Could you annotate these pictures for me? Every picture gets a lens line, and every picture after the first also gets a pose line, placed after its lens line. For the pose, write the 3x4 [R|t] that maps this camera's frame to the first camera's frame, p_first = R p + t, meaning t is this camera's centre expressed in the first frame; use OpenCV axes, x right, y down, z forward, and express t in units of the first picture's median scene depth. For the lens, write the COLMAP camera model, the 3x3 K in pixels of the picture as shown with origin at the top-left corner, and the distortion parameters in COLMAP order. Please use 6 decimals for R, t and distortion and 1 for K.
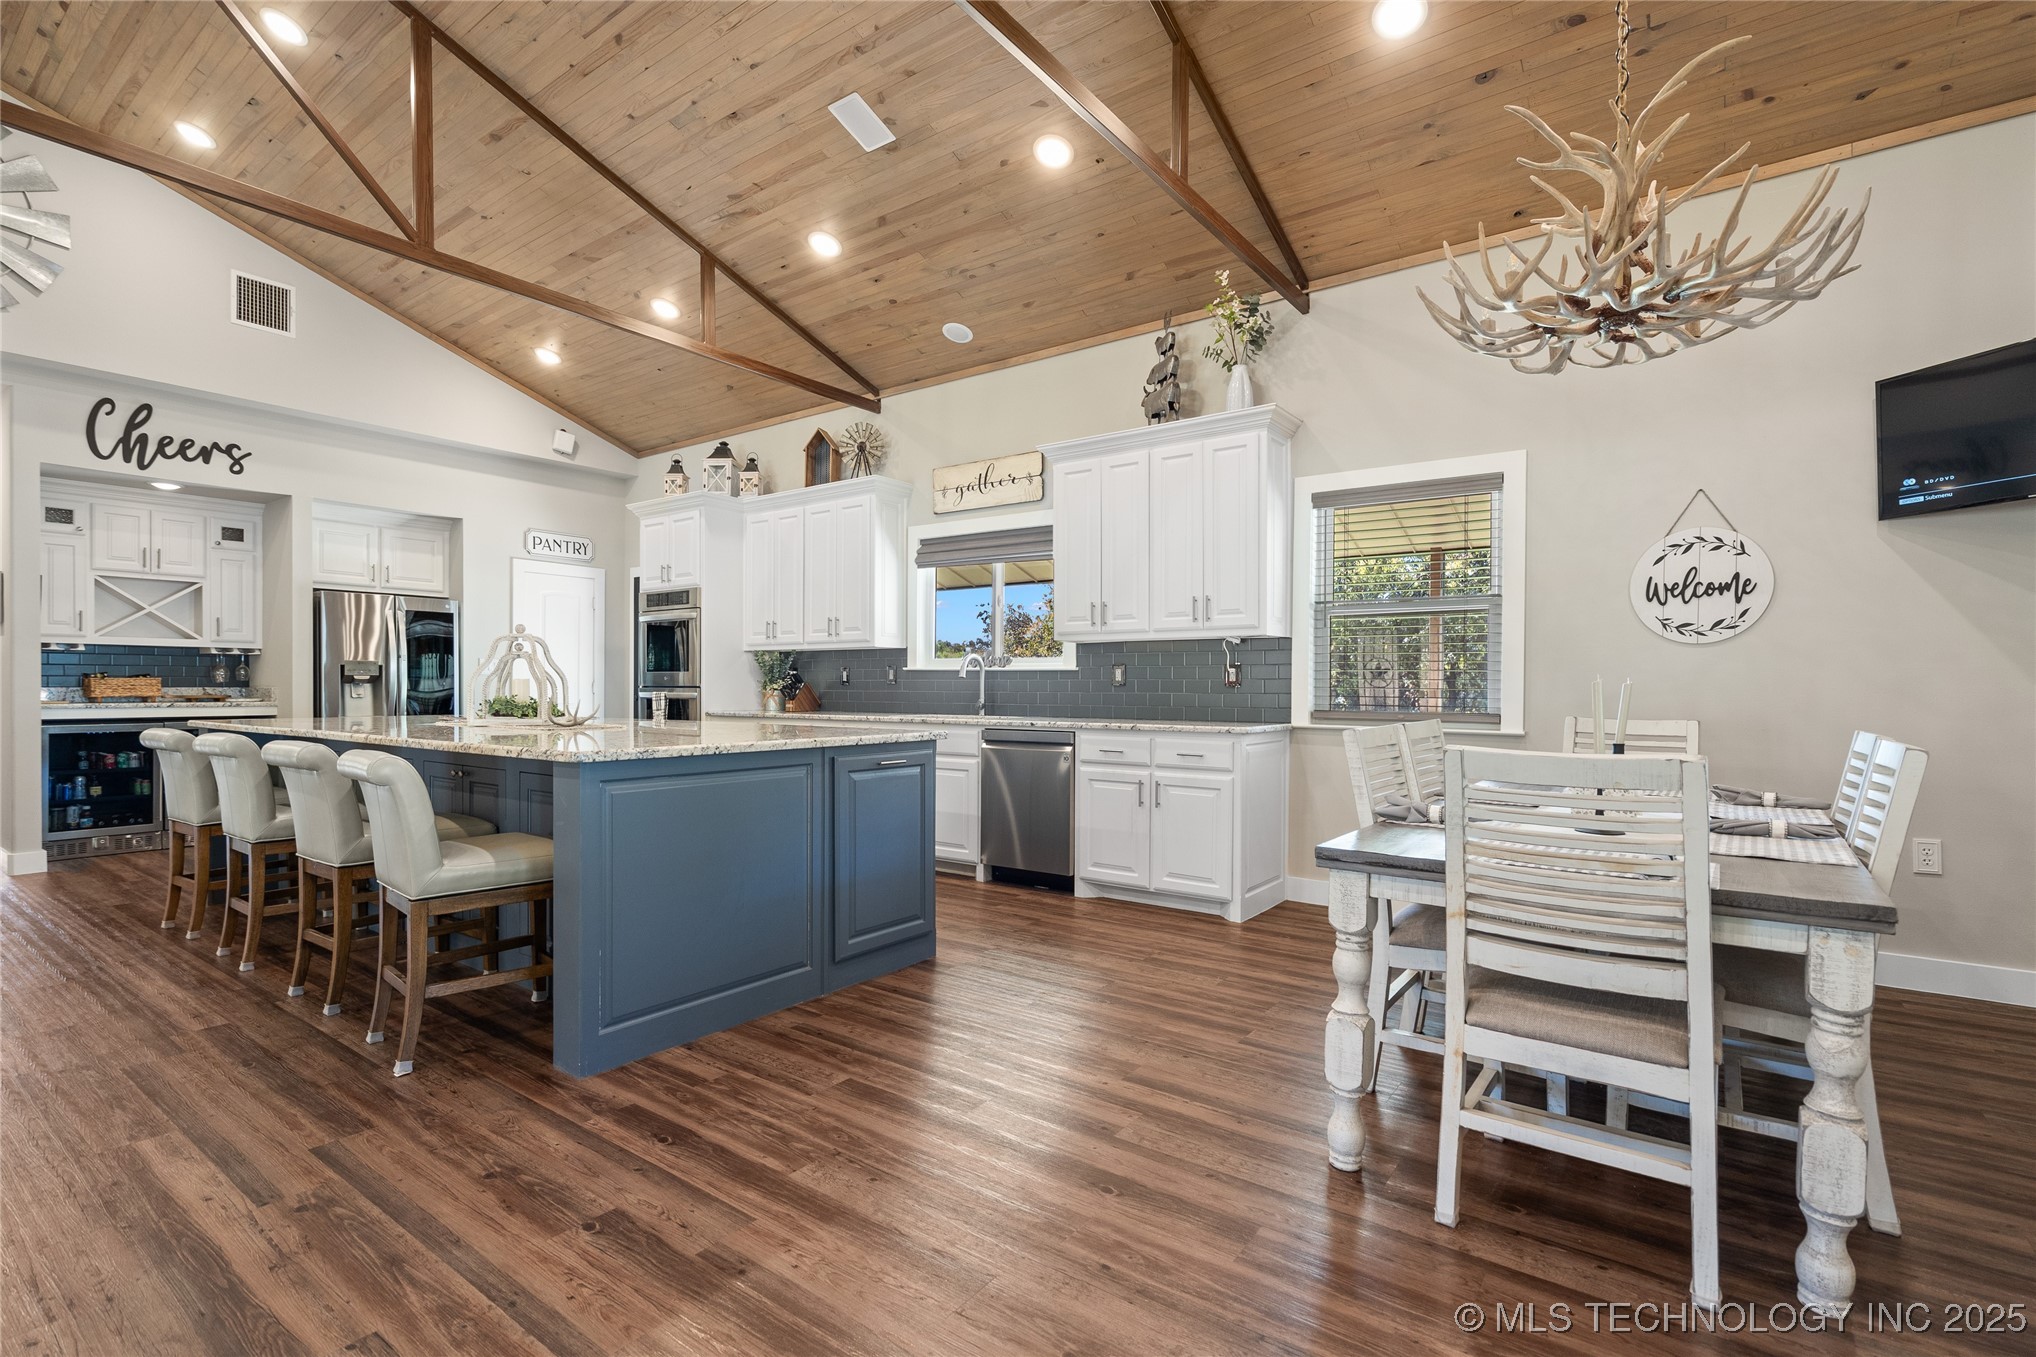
lens RADIAL K [[940.5, 0, 1012.9], [0, 940.5, 691.9], [0, 0, 1]] dist [-0.000144, 0.001387]
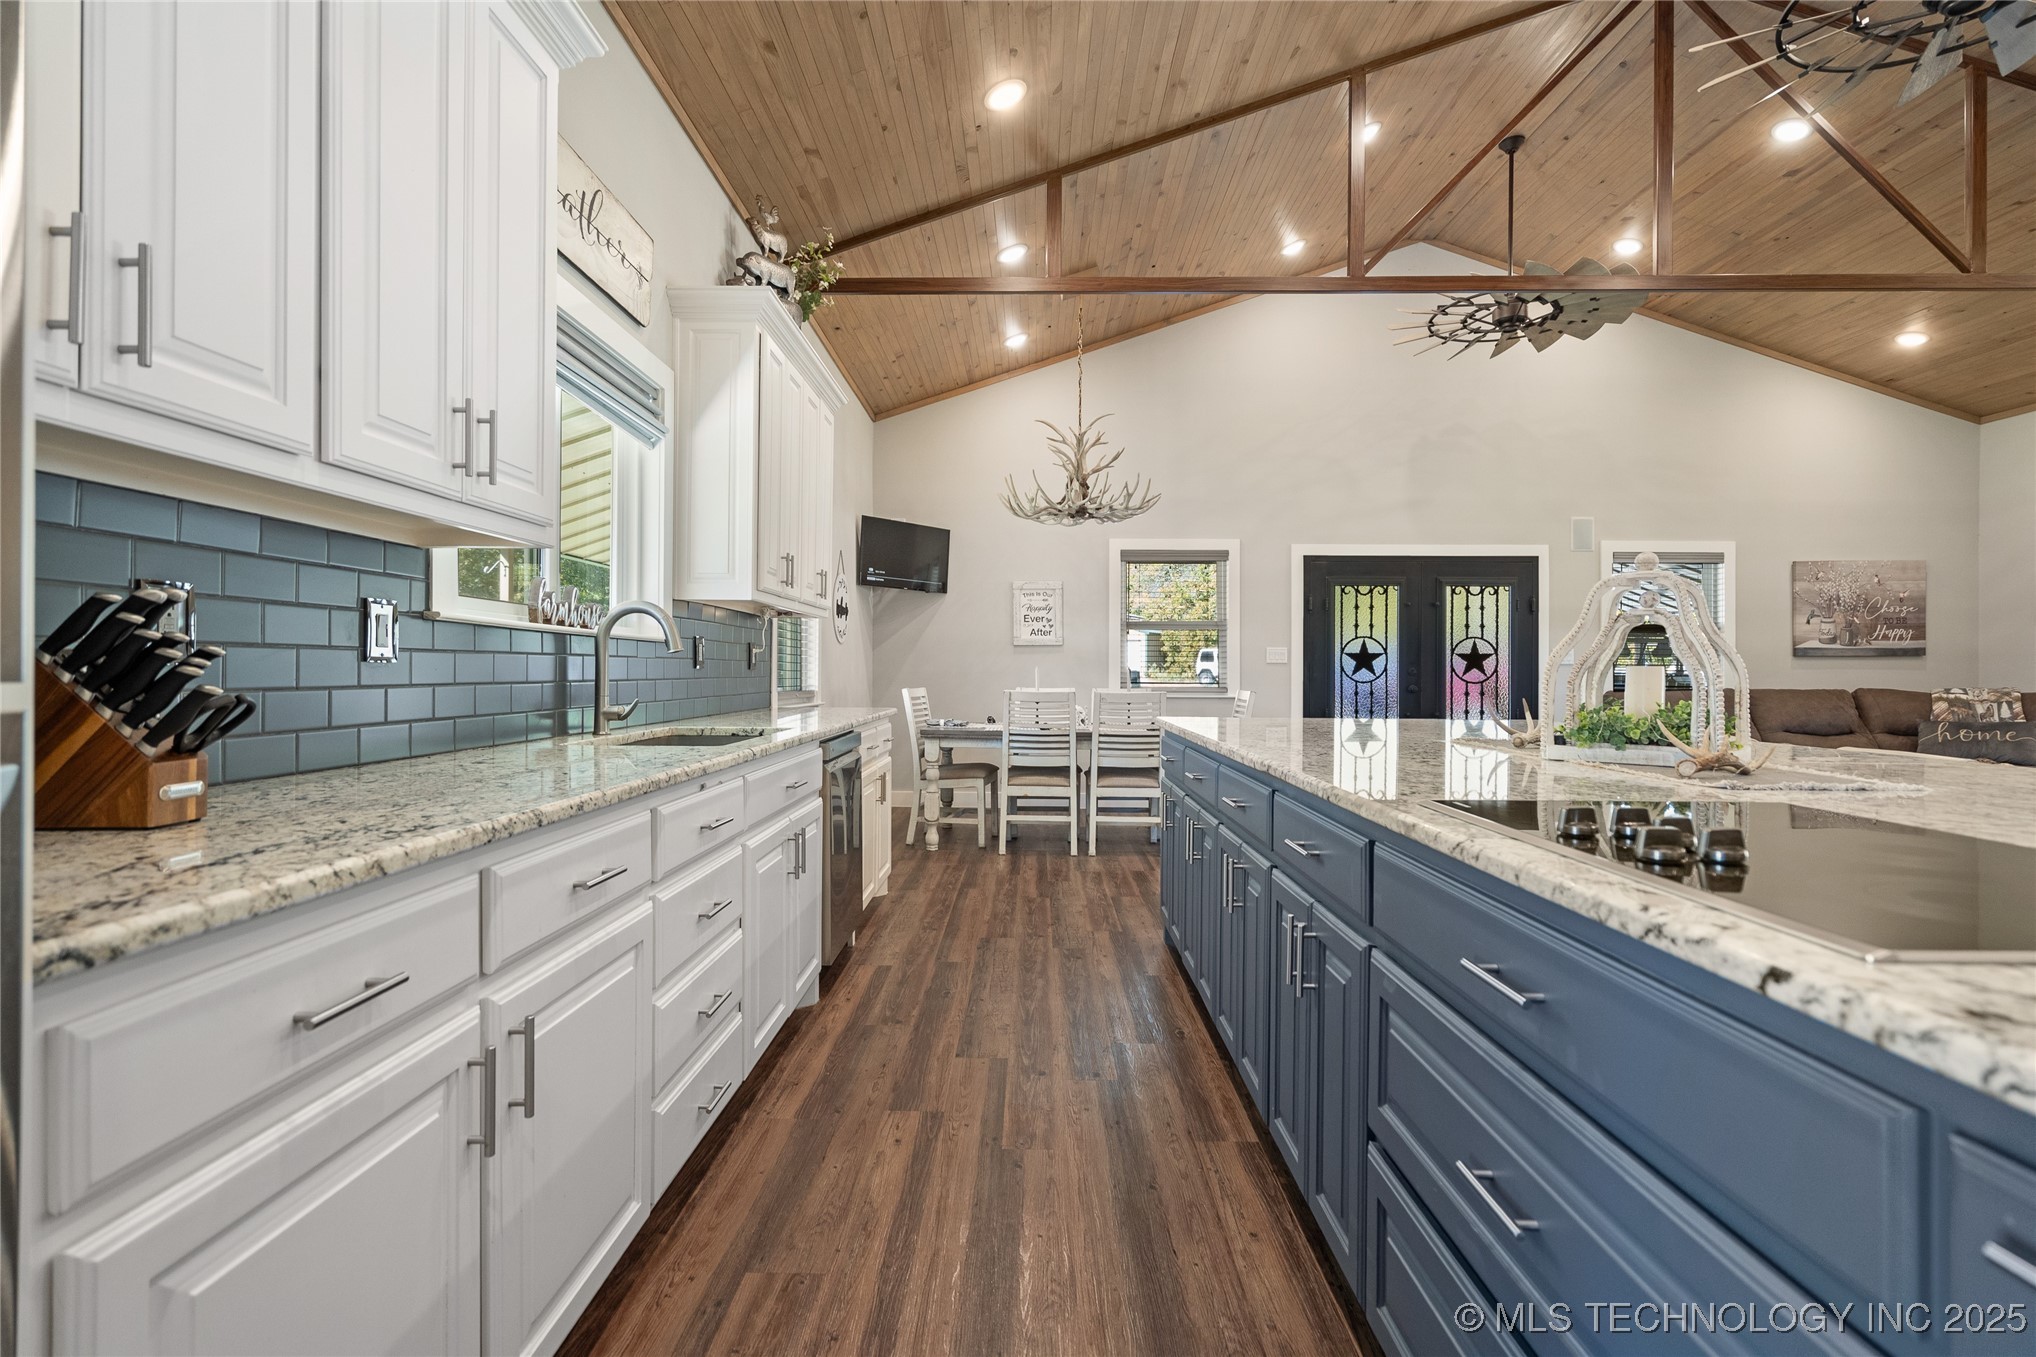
lens RADIAL K [[940.5, 0, 1013.8], [0, 940.5, 669.3], [0, 0, 1]] dist [-0.000144, 0.001387]
pose [[-0.576219, -0.005797, 0.817275, -0.561365], [-0.002664, 0.999983, 0.005215, -0.009993], [-0.817291, 0.000828, -0.576225, 1.186696]]
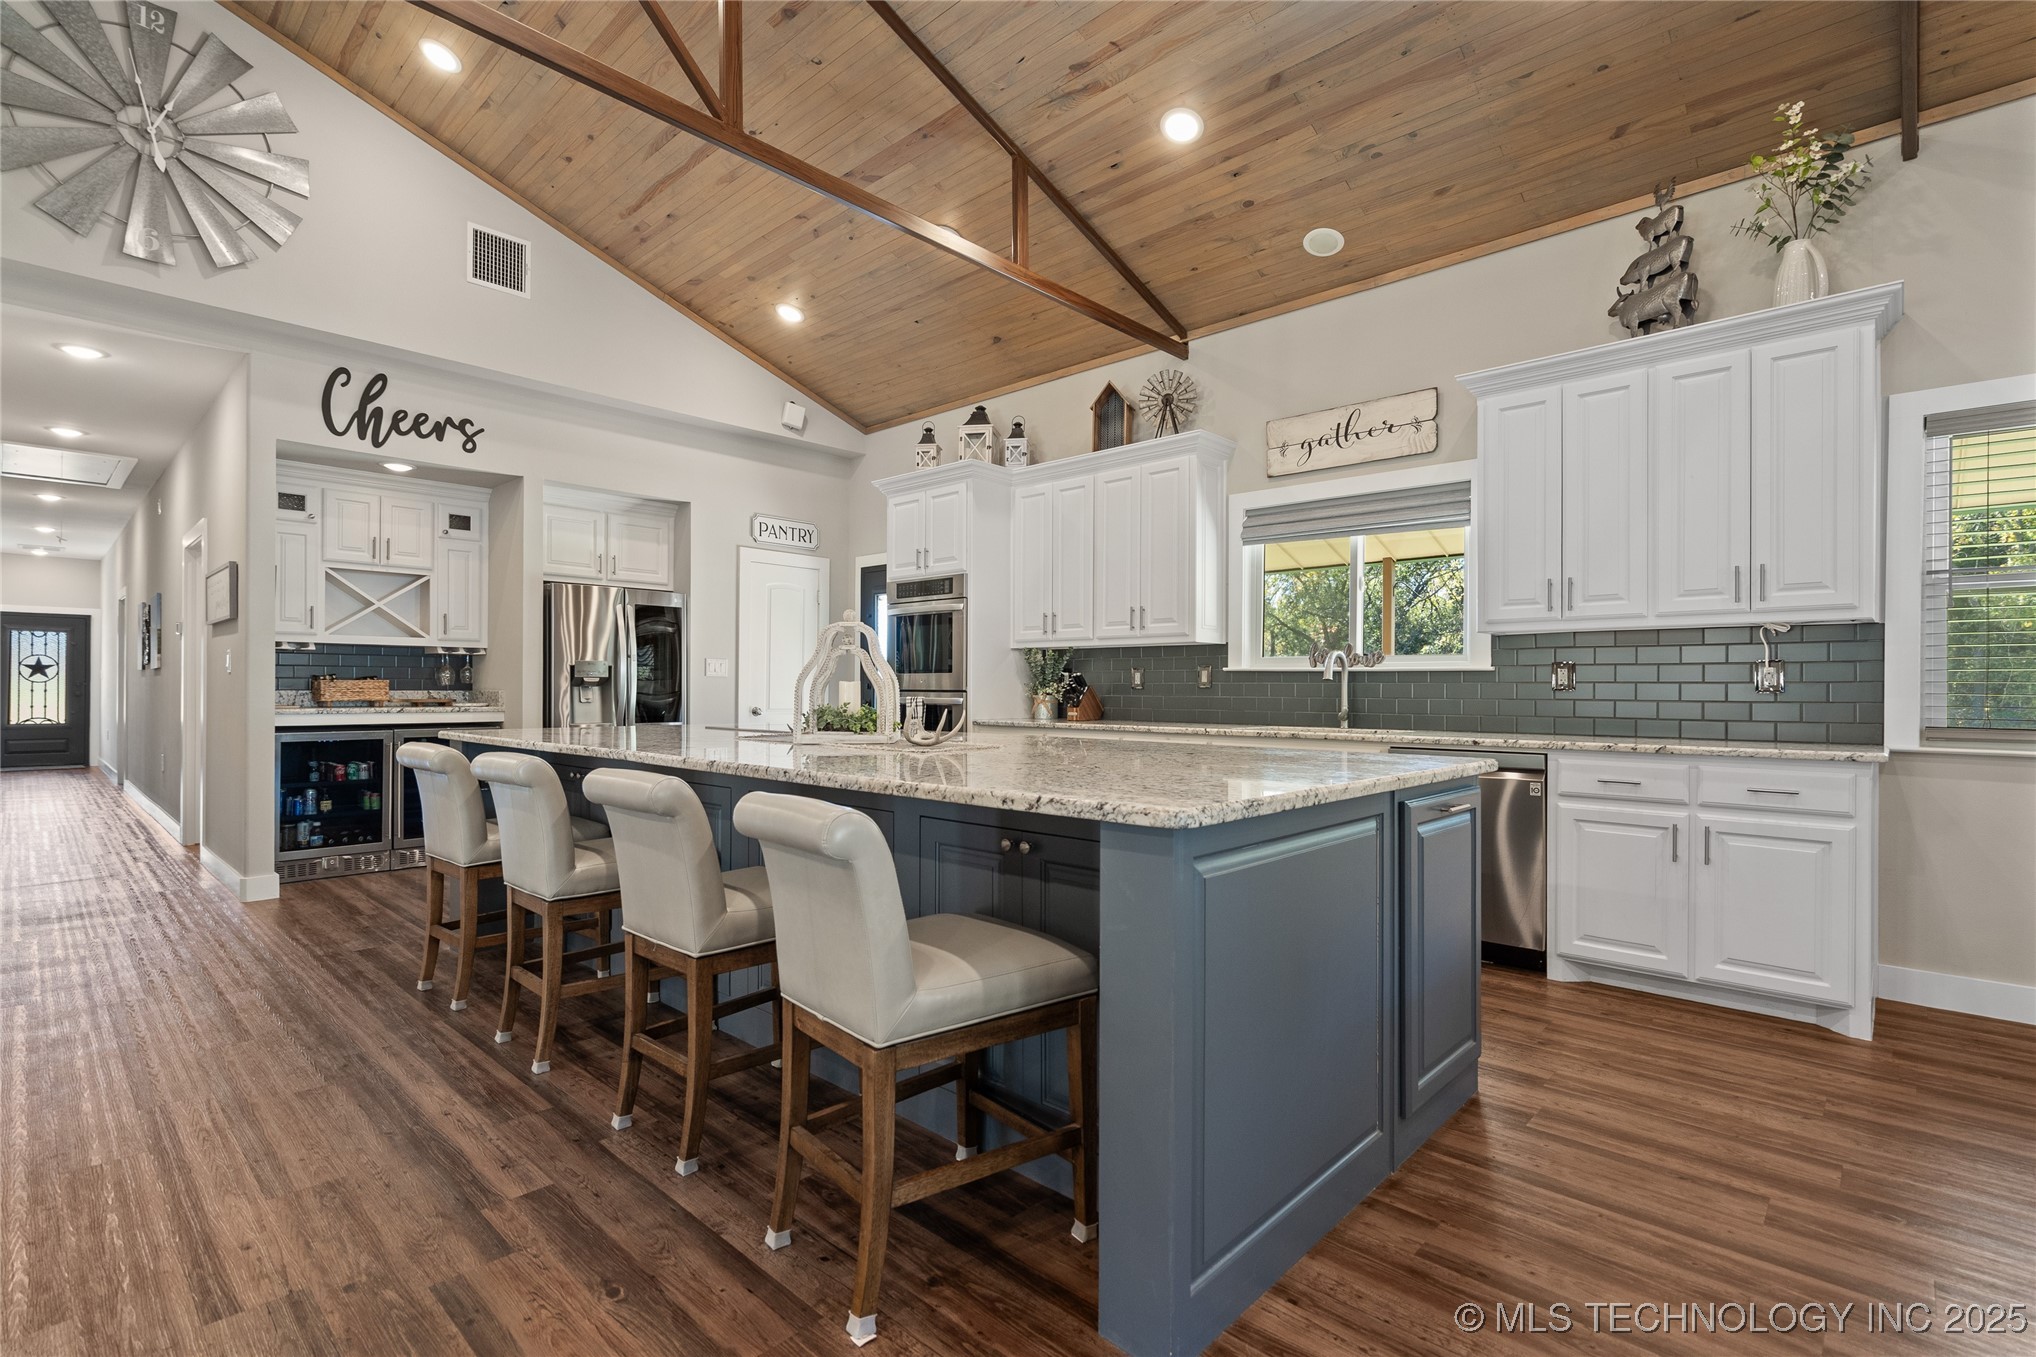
lens RADIAL K [[940.5, 0, 1011.6], [0, 940.5, 687.4], [0, 0, 1]] dist [-0.000144, 0.001387]
pose [[0.992890, 0.001119, -0.119030, -0.232845], [-0.002020, 0.999970, -0.007450, -0.002748], [0.119018, 0.007637, 0.992863, 0.197682]]
